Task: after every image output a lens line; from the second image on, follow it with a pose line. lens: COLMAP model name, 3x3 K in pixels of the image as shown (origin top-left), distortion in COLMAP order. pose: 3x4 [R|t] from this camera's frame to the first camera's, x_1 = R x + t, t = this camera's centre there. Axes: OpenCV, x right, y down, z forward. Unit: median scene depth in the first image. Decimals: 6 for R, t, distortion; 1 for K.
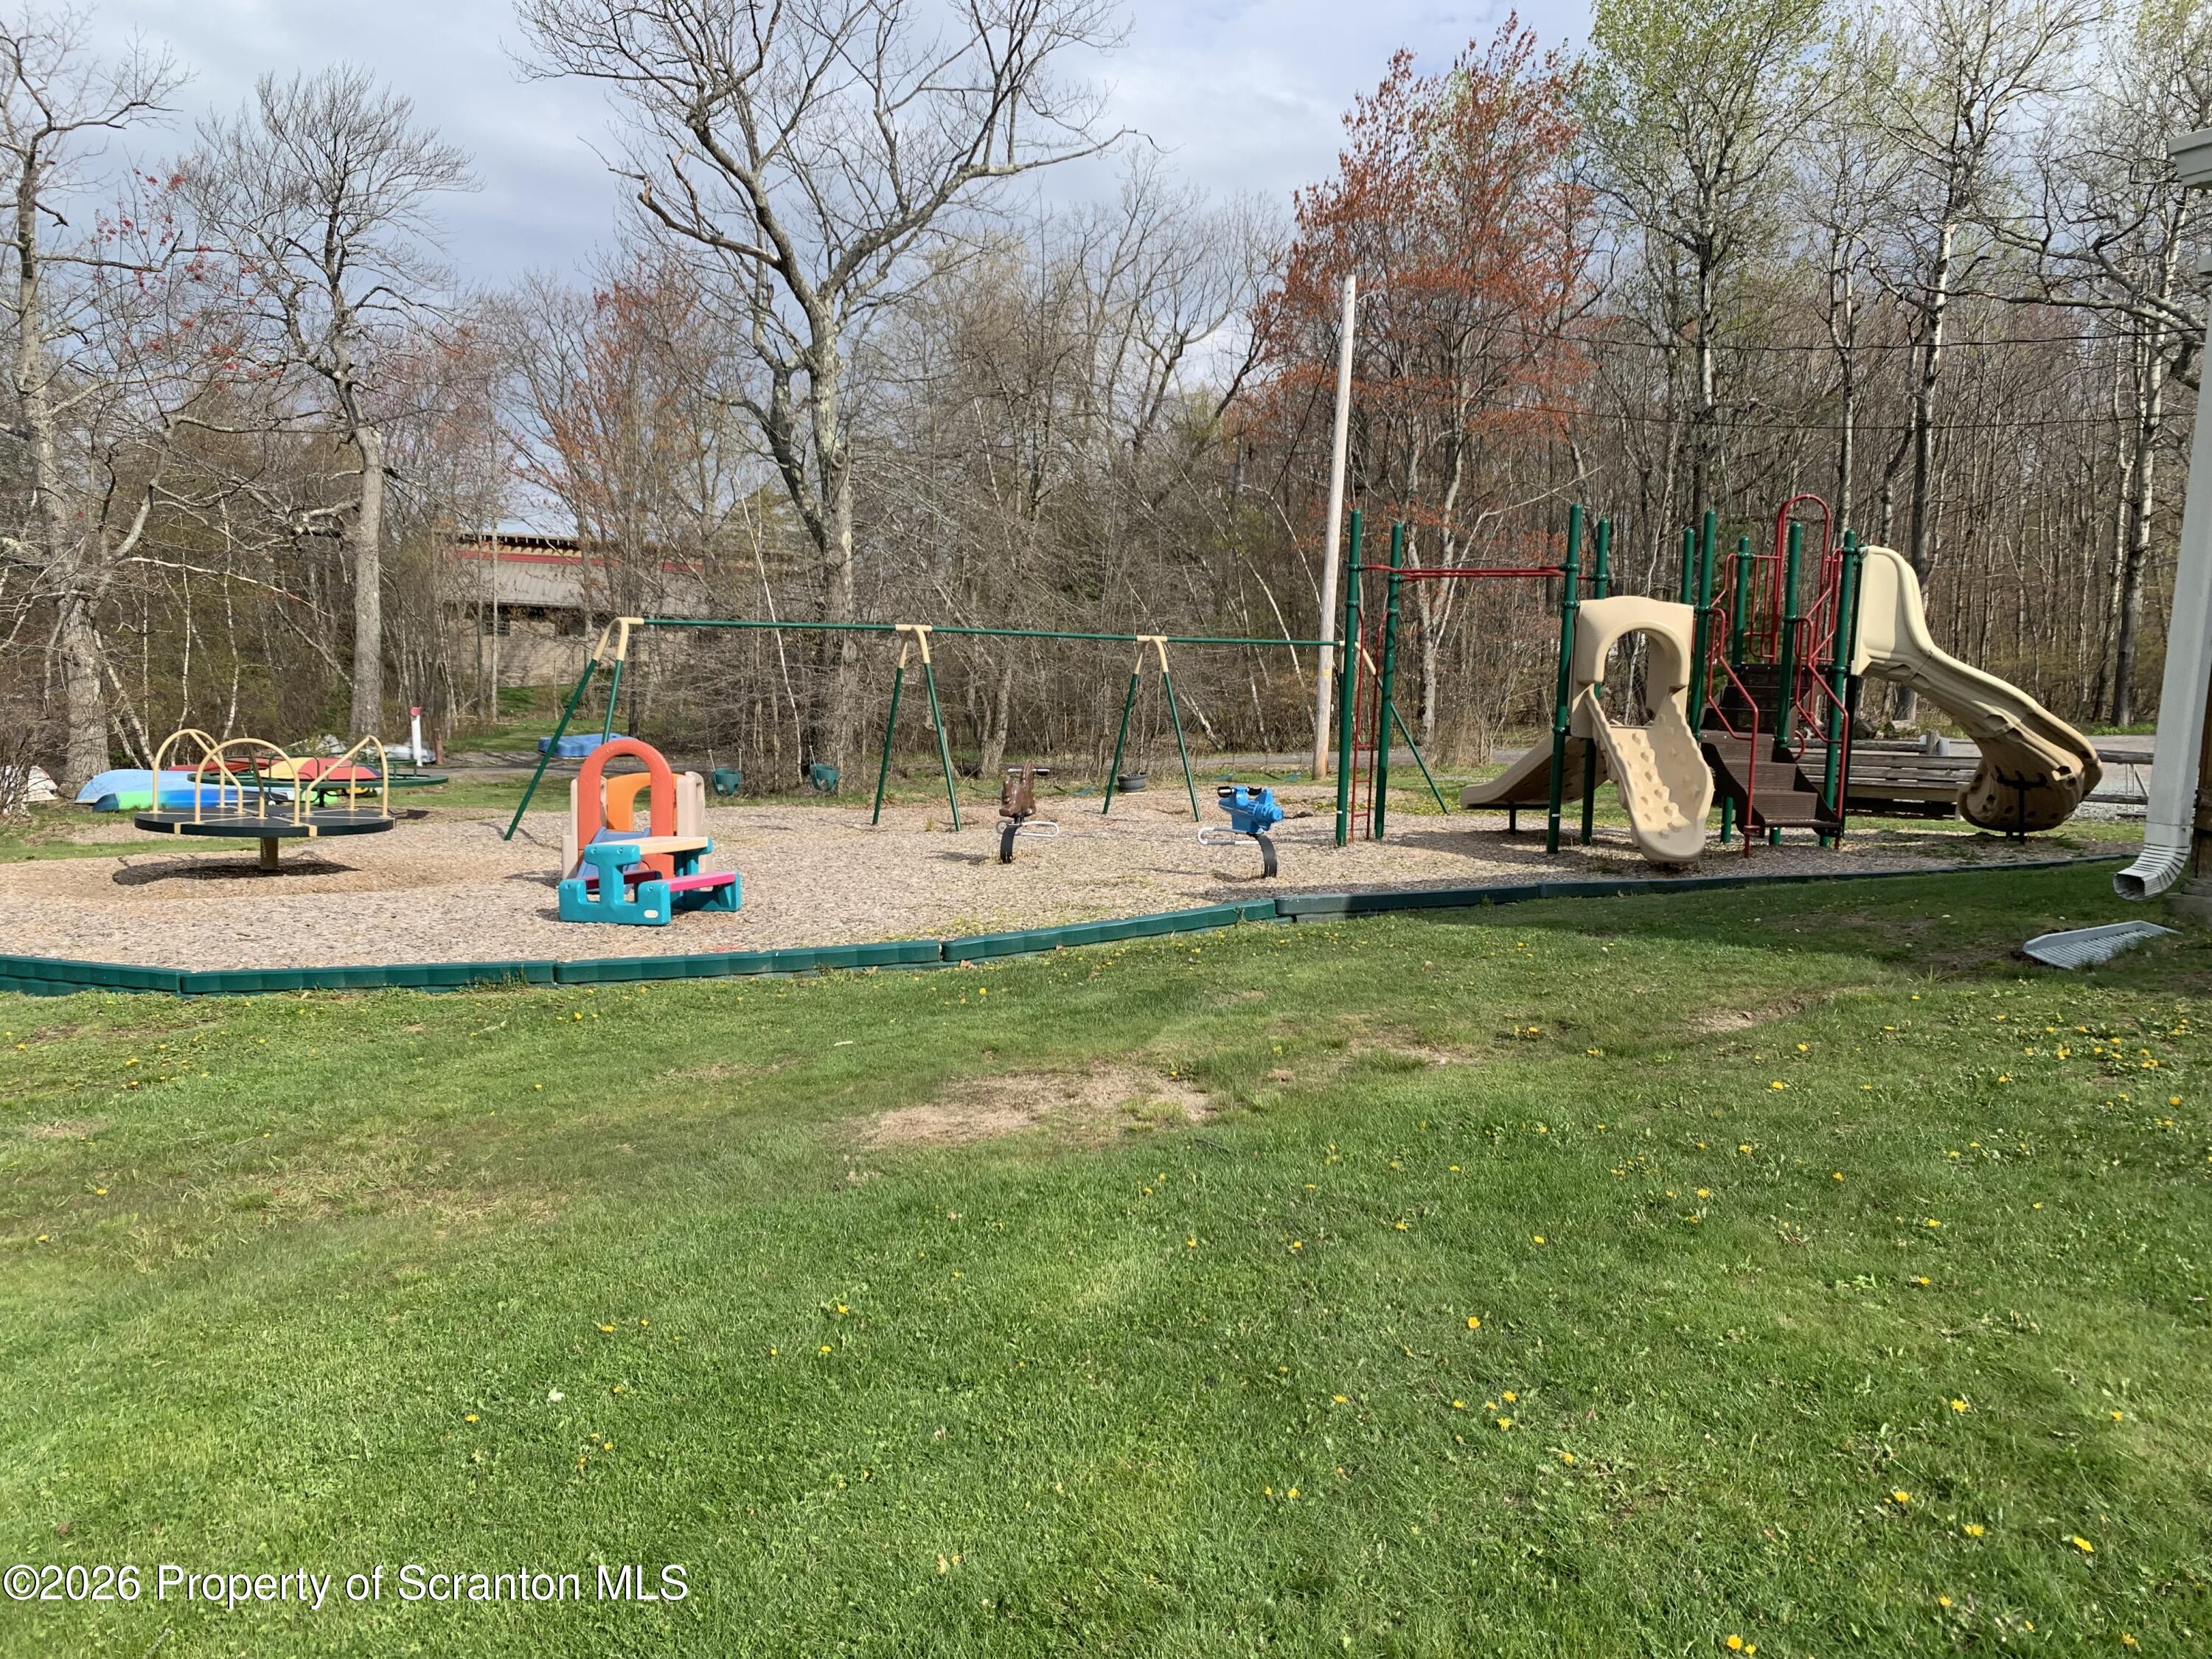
lens RADIAL K [[1669.1, 0, 1143.3], [0, 1669.1, 875.9], [0, 0, 1]] dist [-0.046061, 0.002241]
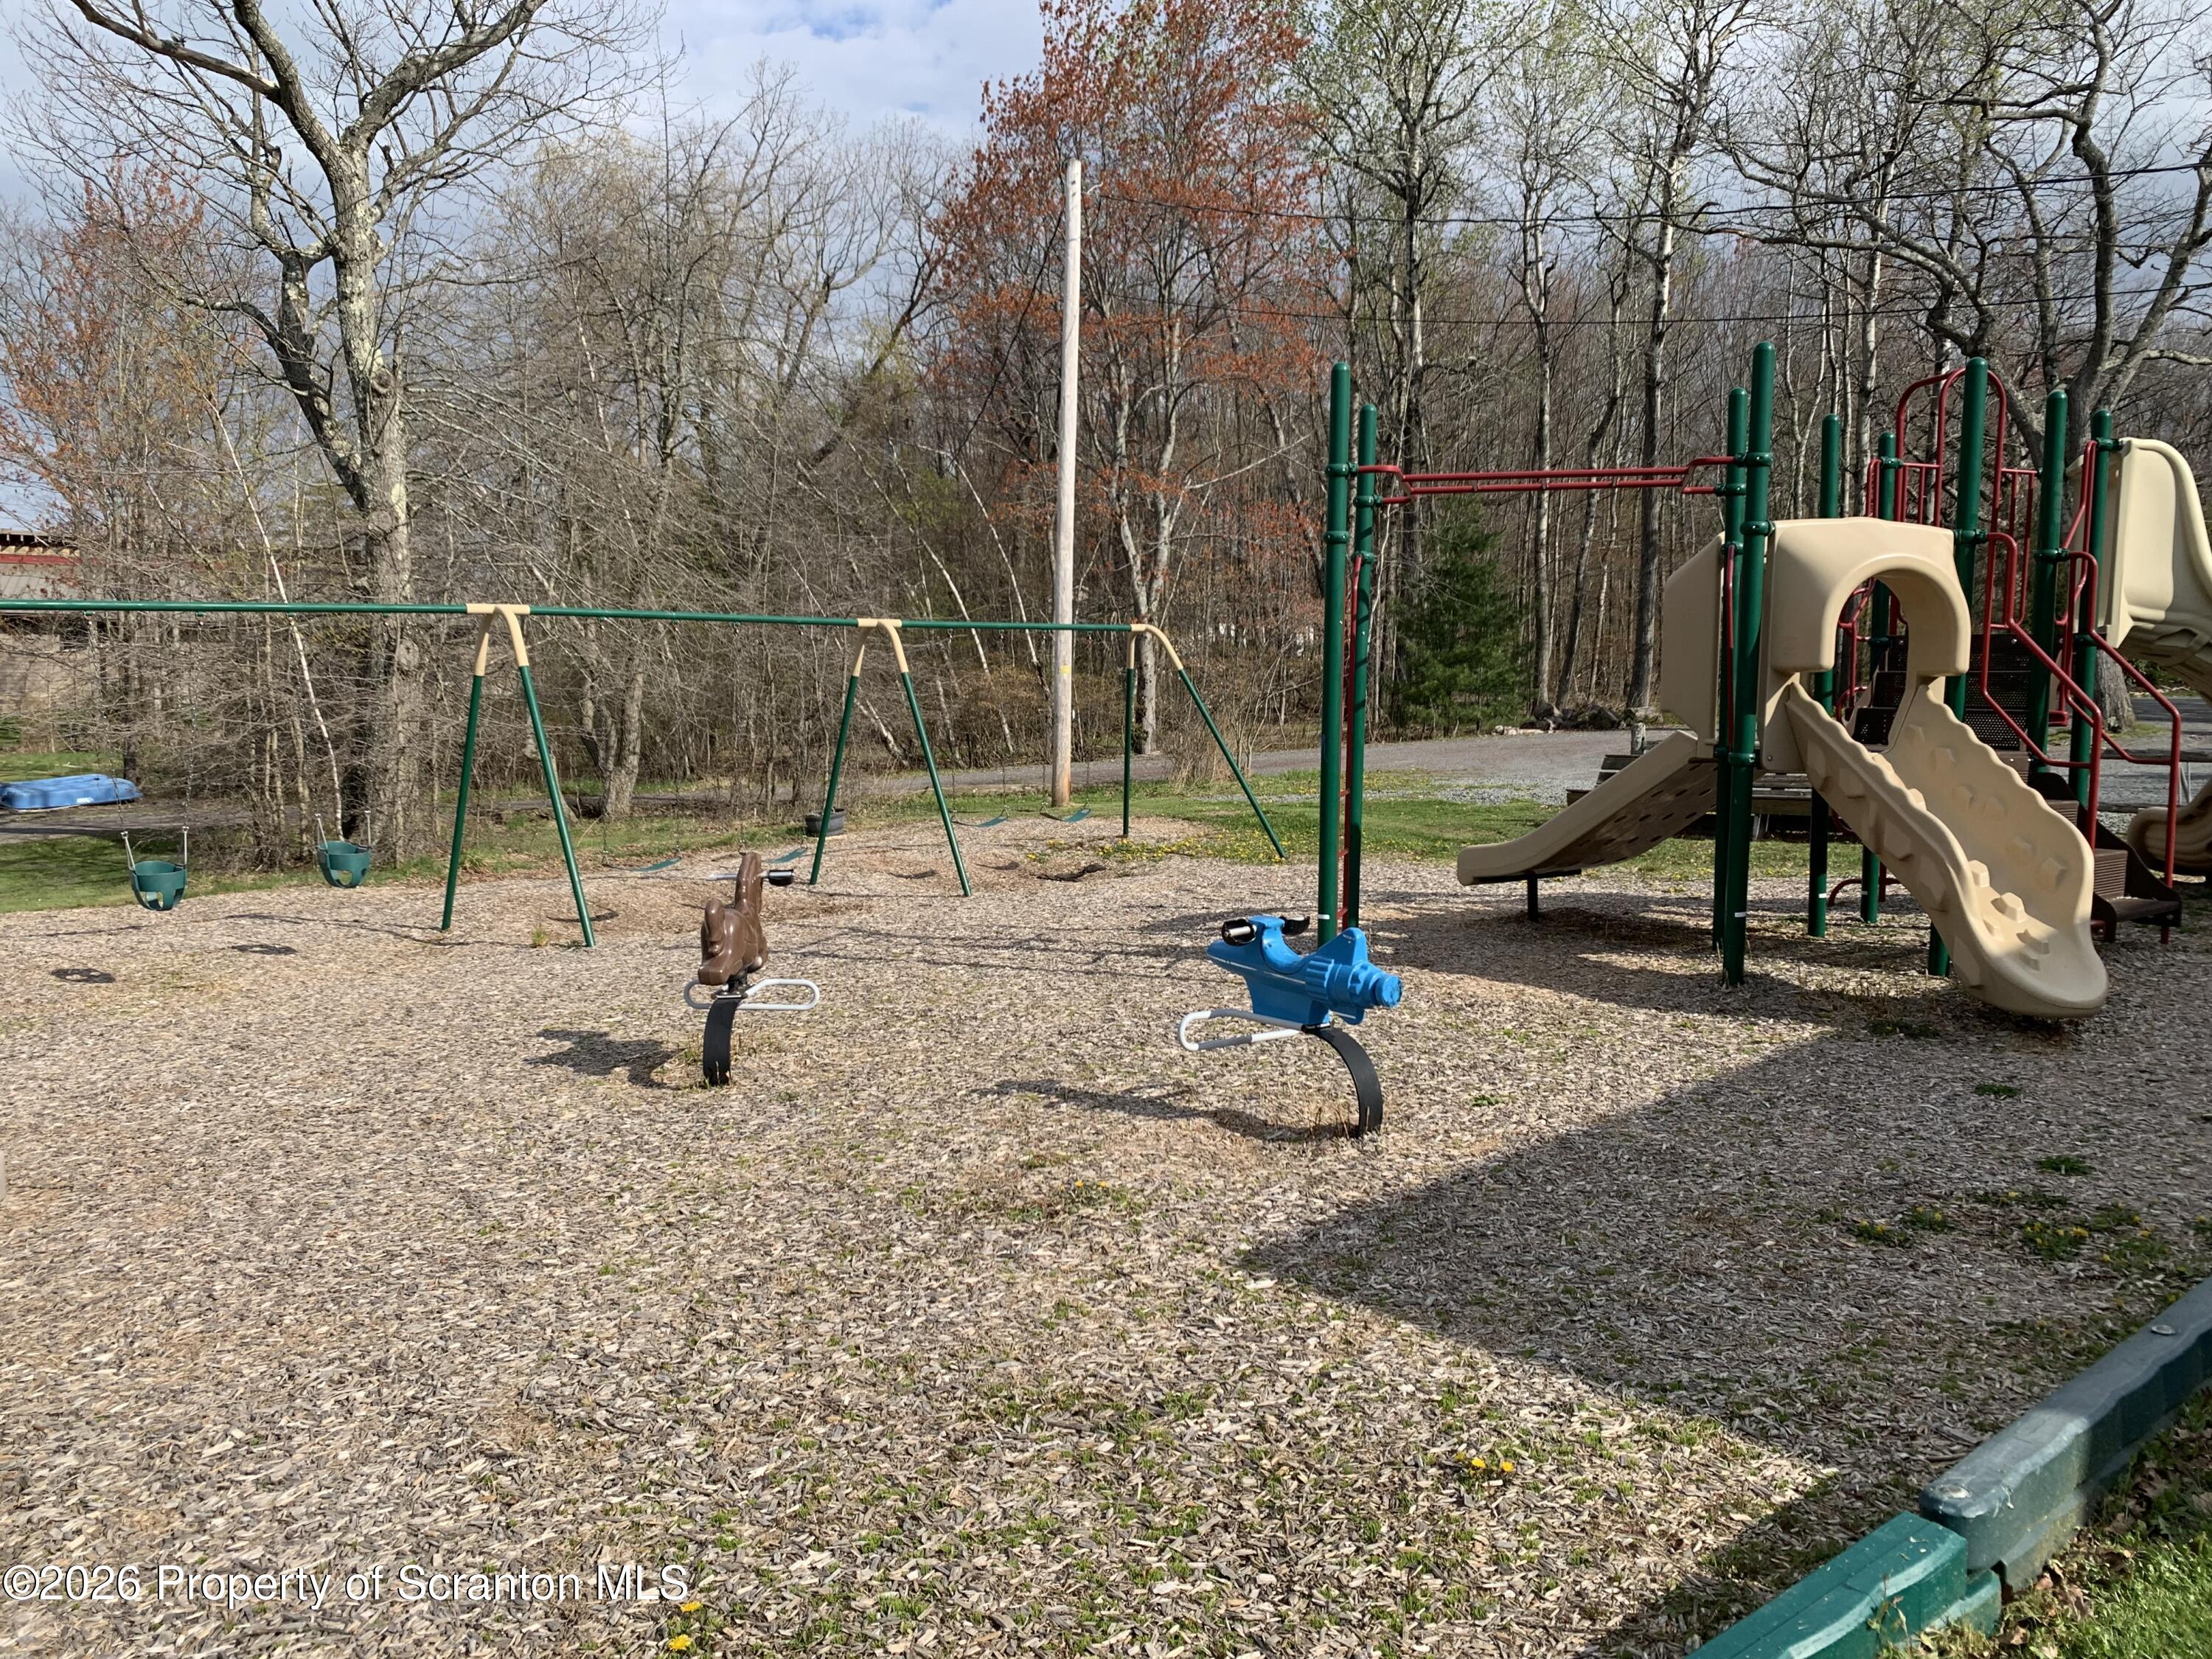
lens RADIAL K [[1632.0, 0, 1105.3], [0, 1632.0, 812.4], [0, 0, 1]] dist [-0.005483, -0.016763]
pose [[0.977389, -0.040705, 0.207493, -0.034138], [0.048192, 0.998352, -0.031155, -0.032379], [-0.205883, 0.040450, 0.977740, 0.266917]]
